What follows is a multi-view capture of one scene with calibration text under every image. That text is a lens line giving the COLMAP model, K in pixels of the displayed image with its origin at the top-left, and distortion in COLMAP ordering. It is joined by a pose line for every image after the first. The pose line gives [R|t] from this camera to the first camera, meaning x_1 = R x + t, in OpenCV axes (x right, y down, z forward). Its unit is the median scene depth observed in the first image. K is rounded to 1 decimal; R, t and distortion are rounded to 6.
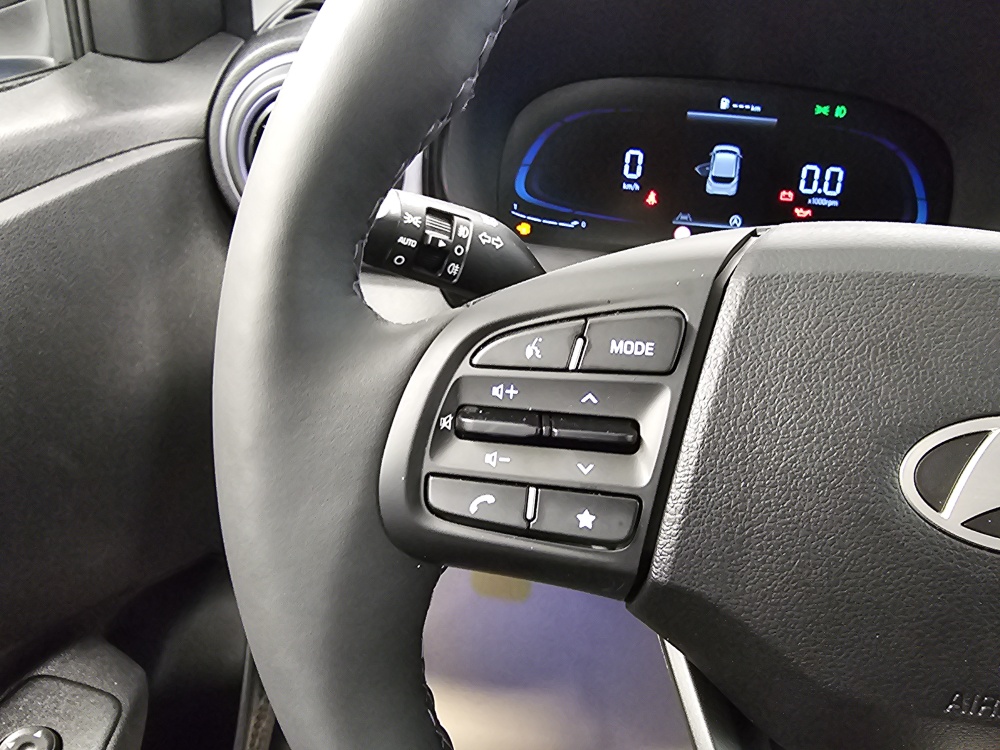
lens RADIAL K [[691.5, 0, 496.9], [0, 691.5, 376.5], [0, 0, 1]] dist [0.017801, 0.004144]
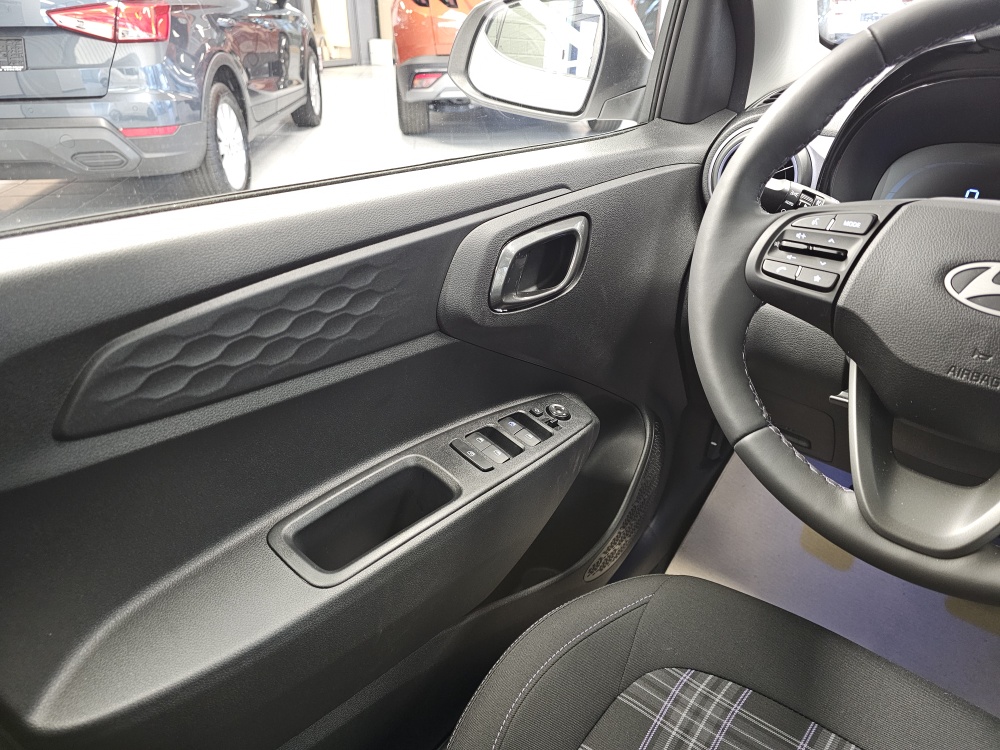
lens RADIAL K [[730.3, 0, 498.2], [0, 730.3, 375.4], [0, 0, 1]] dist [0.010395, 0.002519]
pose [[0.822528, 0.218987, -0.524873, 0.687947], [-0.272355, 0.961859, -0.025501, 0.981308], [0.499270, 0.163926, 0.850798, -2.064733]]
